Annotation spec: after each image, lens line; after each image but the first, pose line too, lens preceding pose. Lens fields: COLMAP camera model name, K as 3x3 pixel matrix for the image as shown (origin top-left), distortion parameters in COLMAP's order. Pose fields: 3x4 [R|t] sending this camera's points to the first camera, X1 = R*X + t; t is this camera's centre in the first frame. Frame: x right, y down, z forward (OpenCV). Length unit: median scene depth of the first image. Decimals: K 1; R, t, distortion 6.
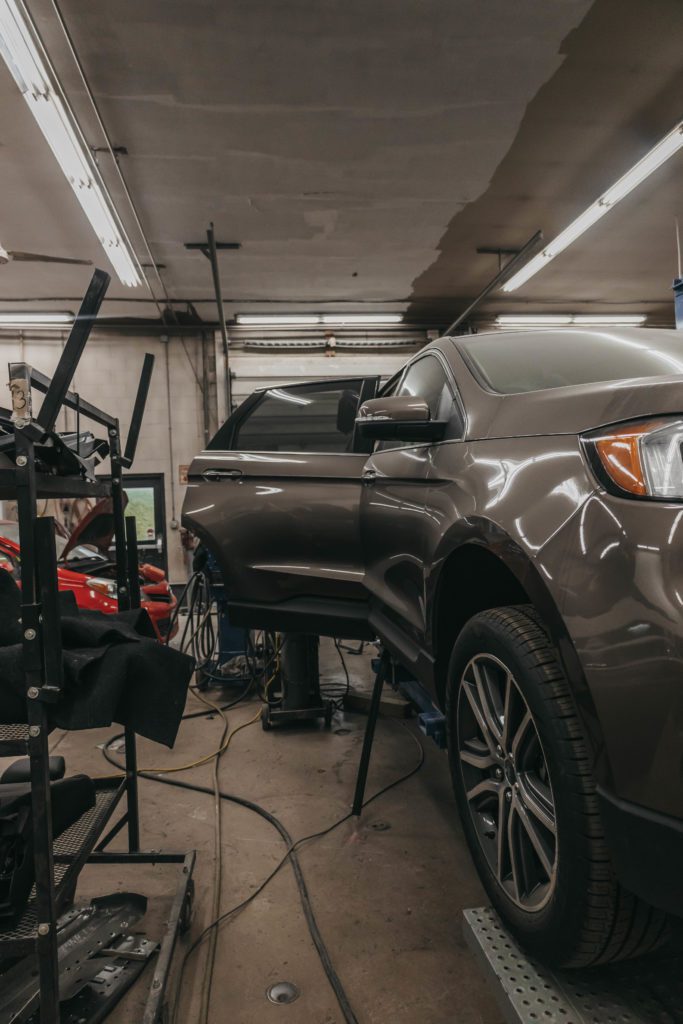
lens RADIAL K [[628.3, 0, 341.5], [0, 628.3, 512.0], [0, 0, 1]] dist [0.000575, 0.000301]
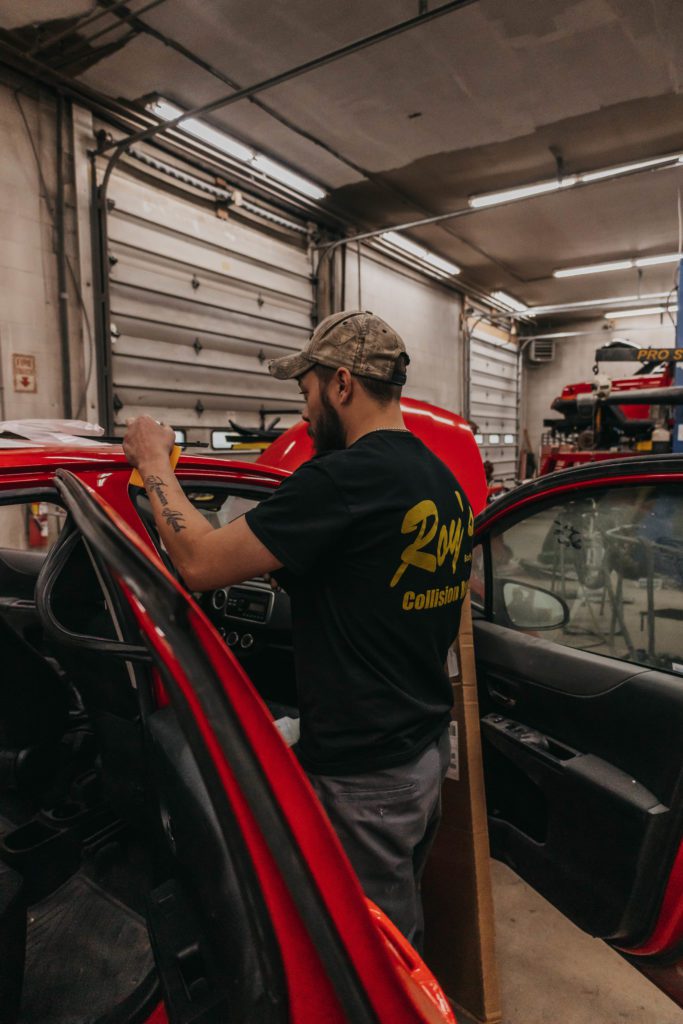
lens RADIAL K [[628.3, 0, 341.5], [0, 628.3, 512.0], [0, 0, 1]] dist [0.000575, 0.000301]
pose [[0.673769, -0.044708, 0.737588, -0.456087], [-0.025440, 0.996173, 0.083620, 0.004051], [-0.738504, -0.075105, 0.670053, 0.449585]]
